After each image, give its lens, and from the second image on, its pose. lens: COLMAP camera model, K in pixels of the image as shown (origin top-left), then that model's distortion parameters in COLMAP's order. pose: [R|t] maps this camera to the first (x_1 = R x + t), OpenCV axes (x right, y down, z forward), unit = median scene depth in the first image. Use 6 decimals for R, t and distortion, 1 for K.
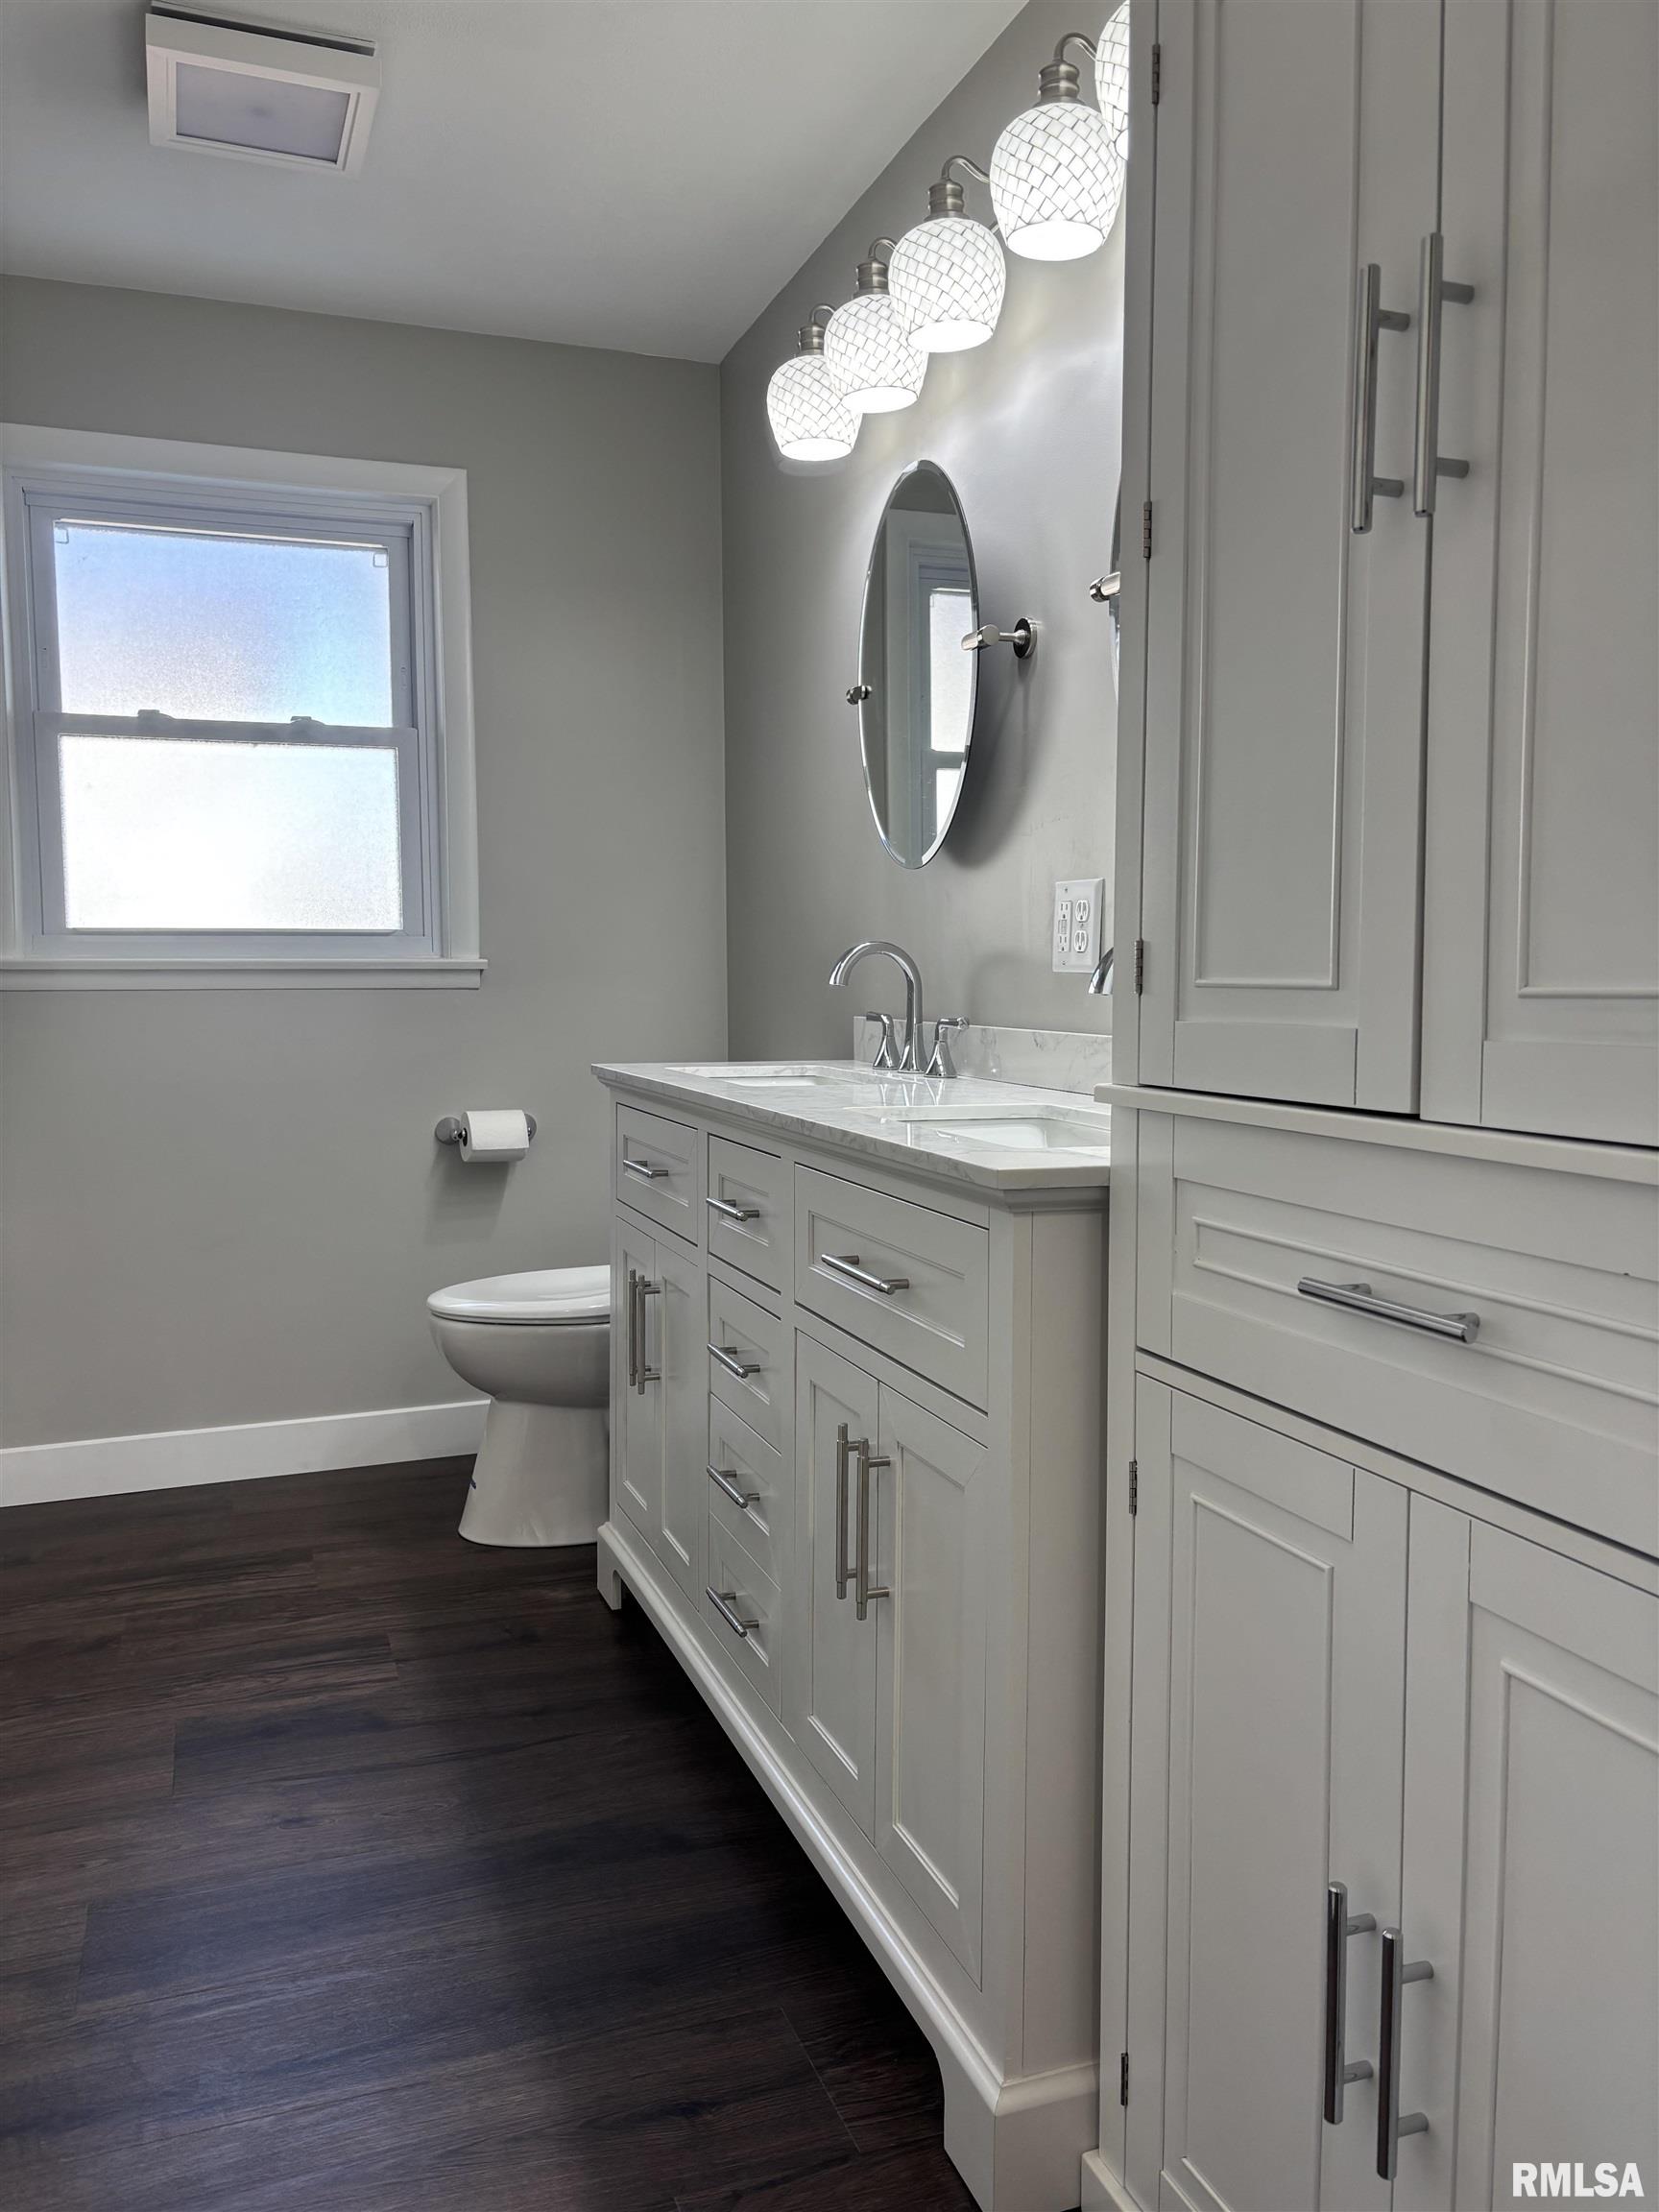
lens RADIAL K [[1687.2, 0, 829.5], [0, 1687.2, 1106.0], [0, 0, 1]] dist [0.025941, -0.042440]
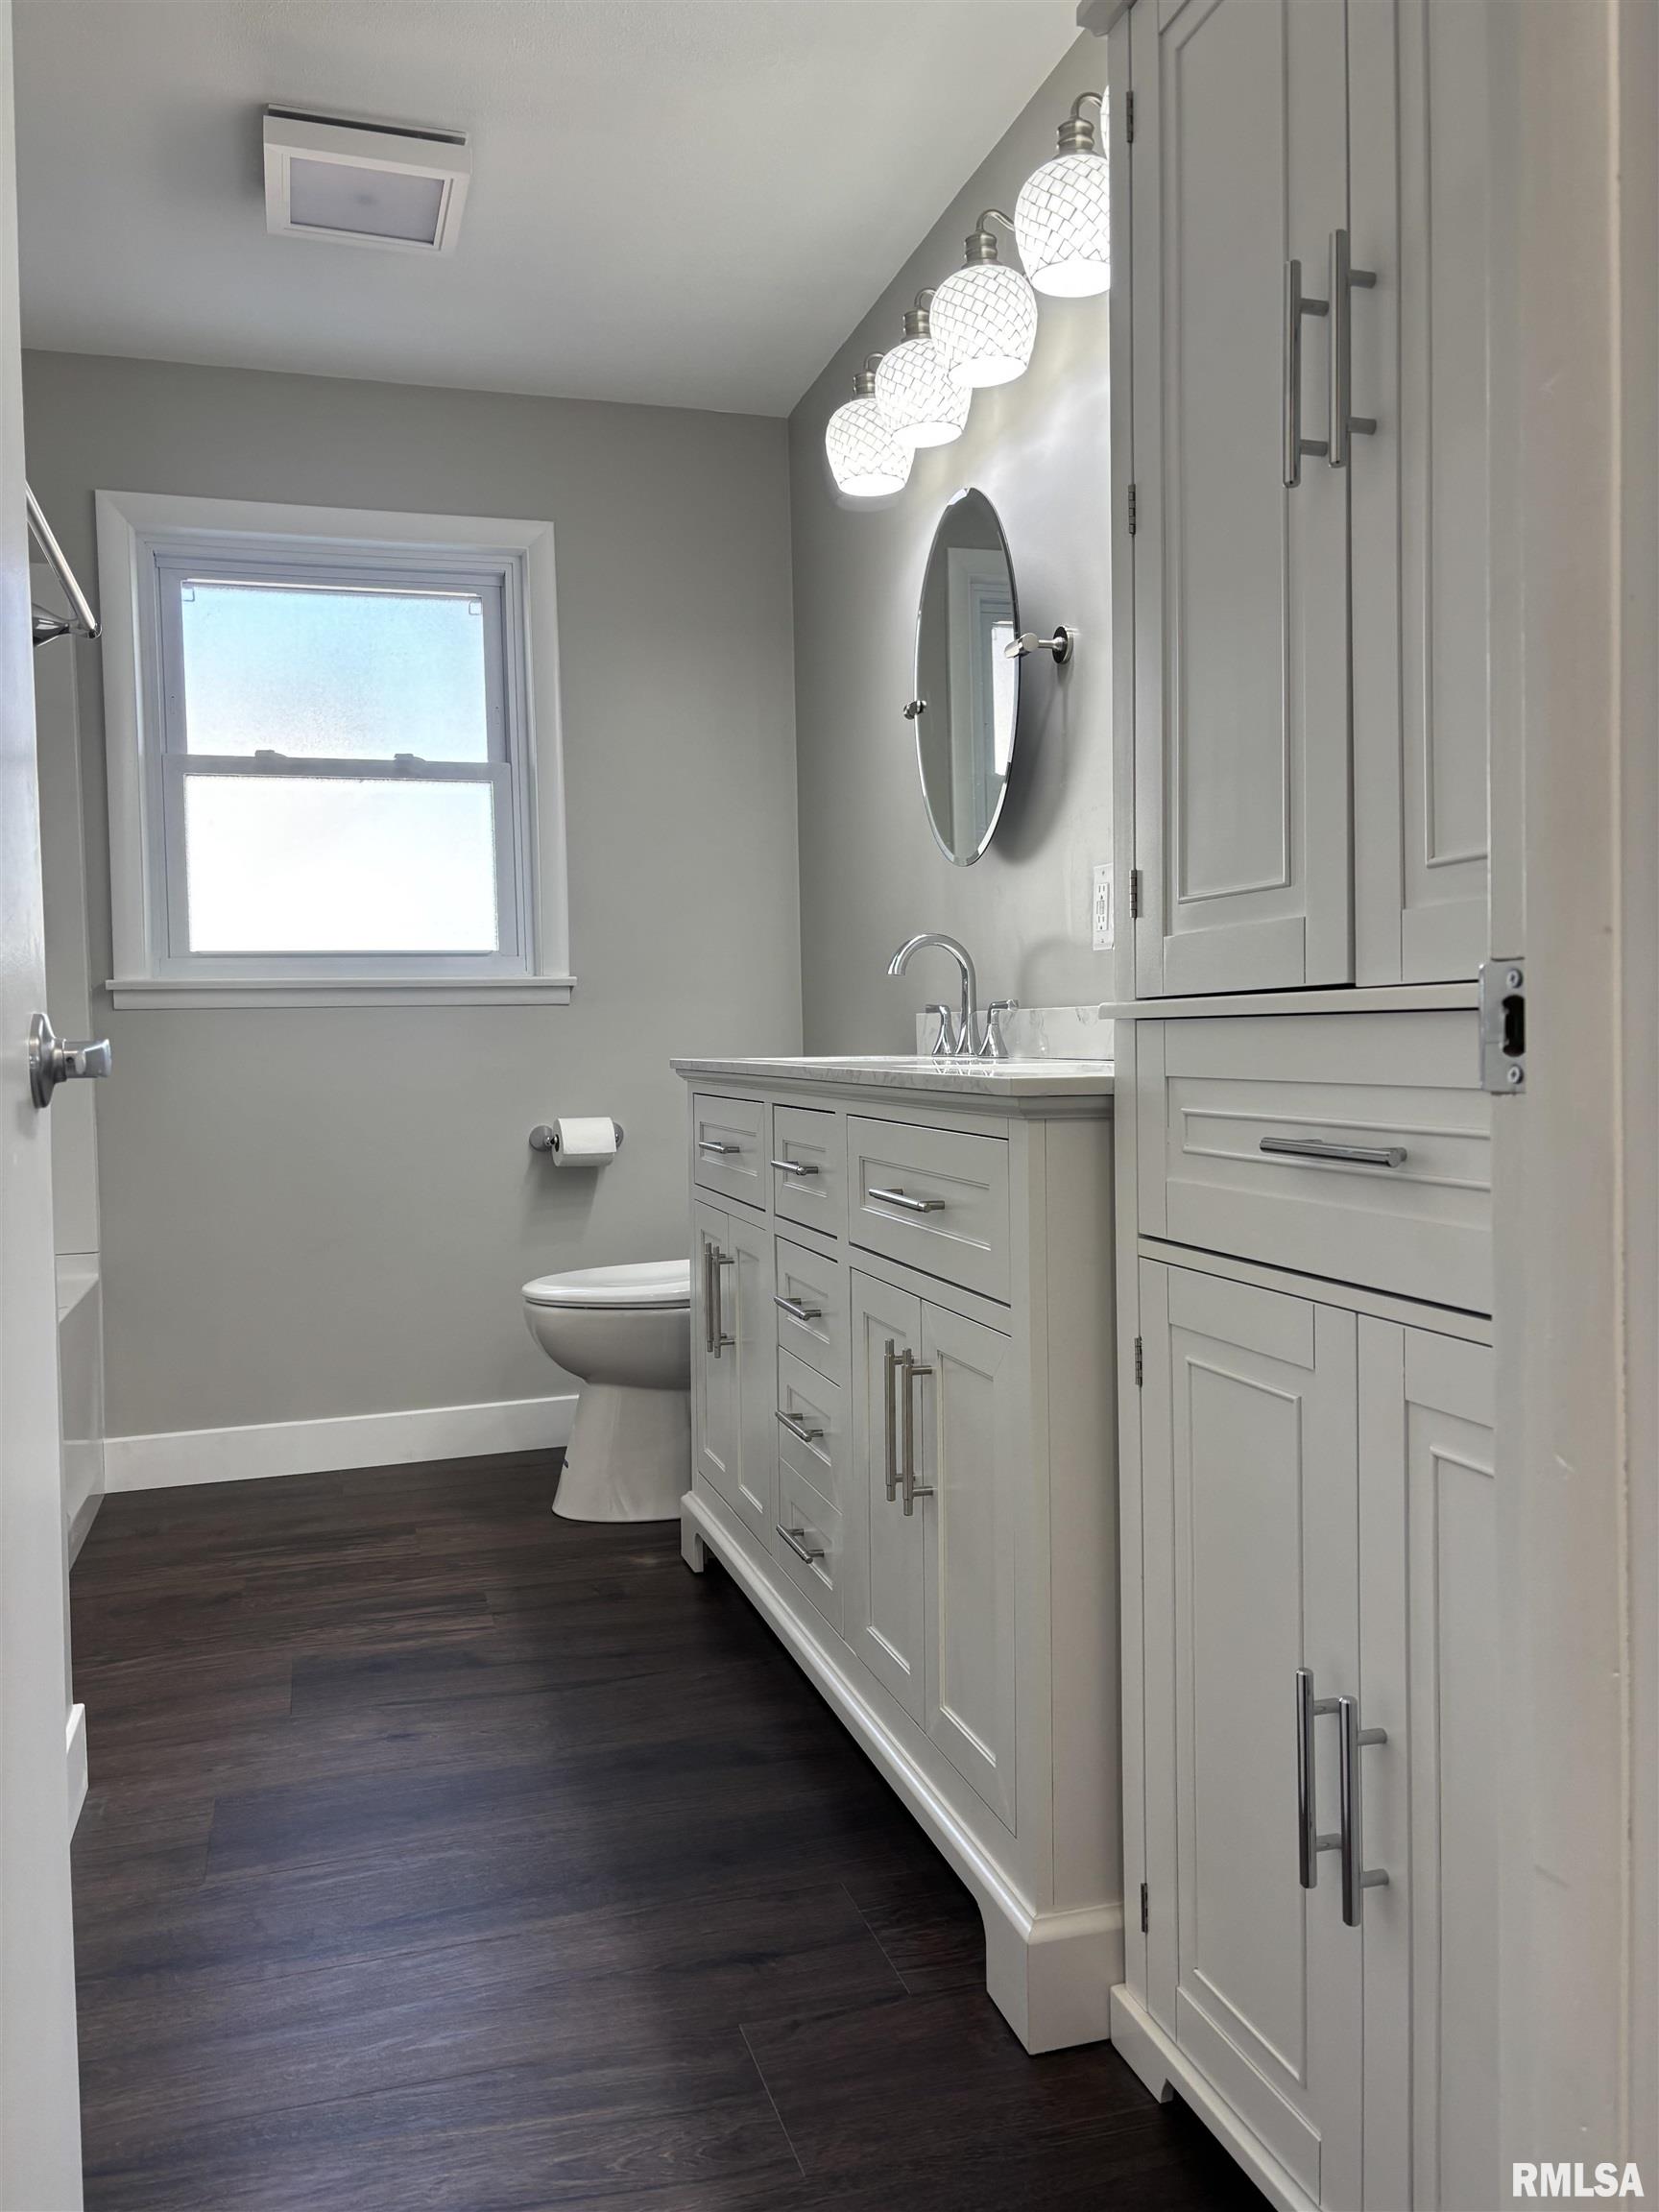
lens RADIAL K [[1687.2, 0, 829.5], [0, 1687.2, 1106.0], [0, 0, 1]] dist [0.025941, -0.042440]
pose [[0.998260, -0.014930, -0.057050, 0.028269], [0.012765, 0.999191, -0.038126, 0.065655], [0.057574, 0.037331, 0.997643, -0.085899]]
